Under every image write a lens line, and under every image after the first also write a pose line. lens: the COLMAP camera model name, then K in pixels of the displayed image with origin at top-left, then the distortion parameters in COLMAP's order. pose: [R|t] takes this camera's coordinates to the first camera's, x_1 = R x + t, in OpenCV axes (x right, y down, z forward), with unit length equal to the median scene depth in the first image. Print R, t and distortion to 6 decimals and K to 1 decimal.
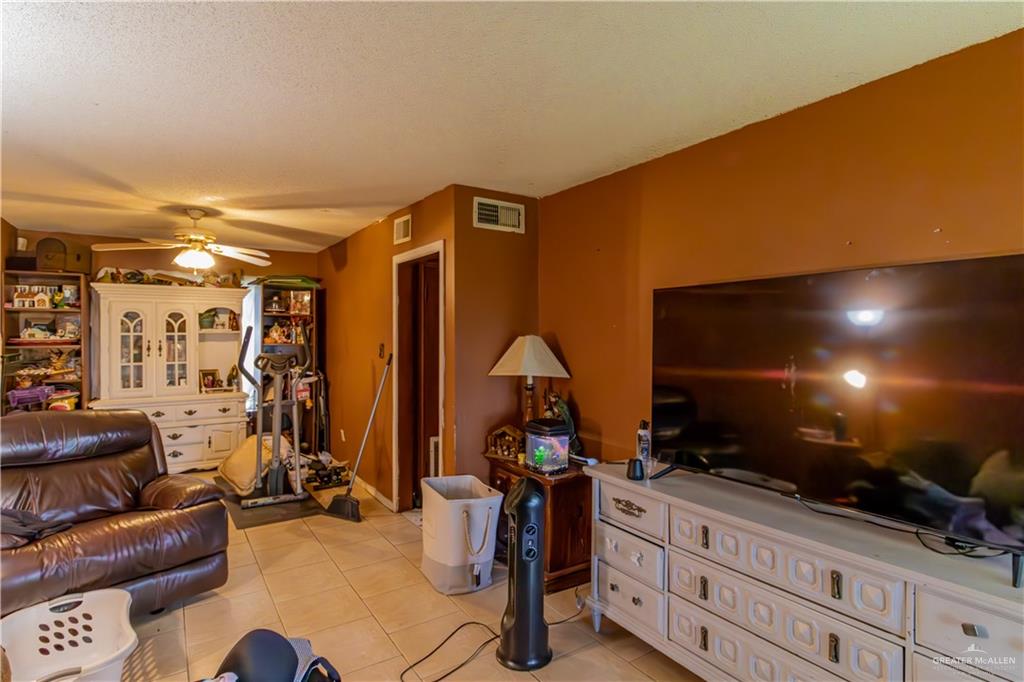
lens RADIAL K [[493.8, 0, 524.9], [0, 493.8, 337.4], [0, 0, 1]] dist [-0.013387, -0.000156]
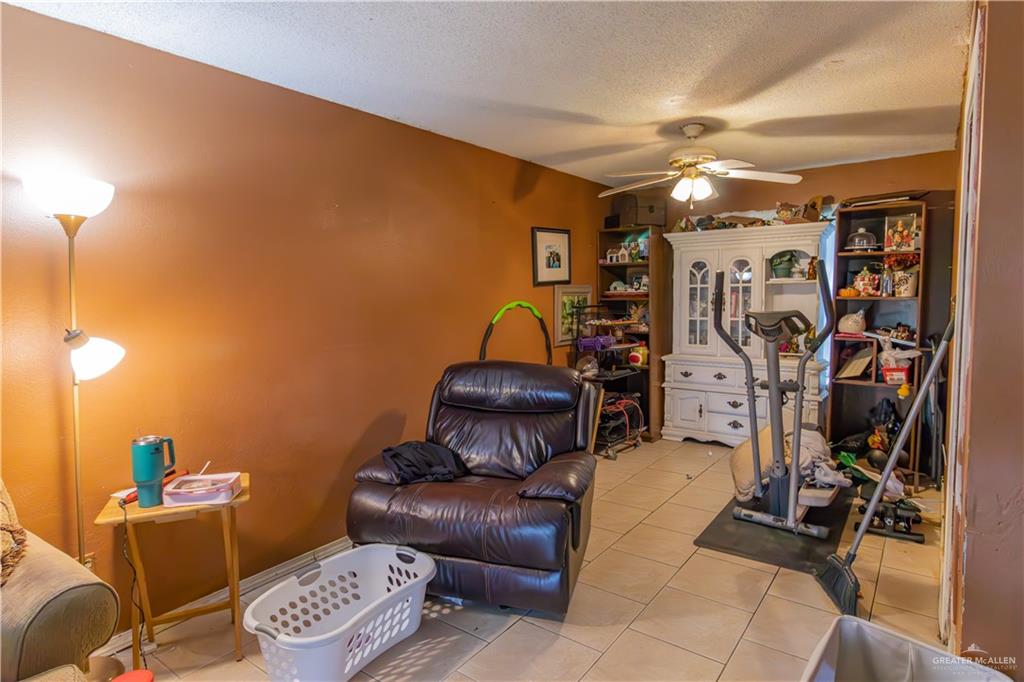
lens RADIAL K [[564.5, 0, 513.3], [0, 564.5, 331.3], [0, 0, 1]] dist [-0.001893, -0.000080]
pose [[0.352231, 0.060051, -0.933984, 0.077621], [0.007331, 0.997732, 0.066914, 0.005504], [0.935884, -0.030416, 0.350992, 0.334553]]
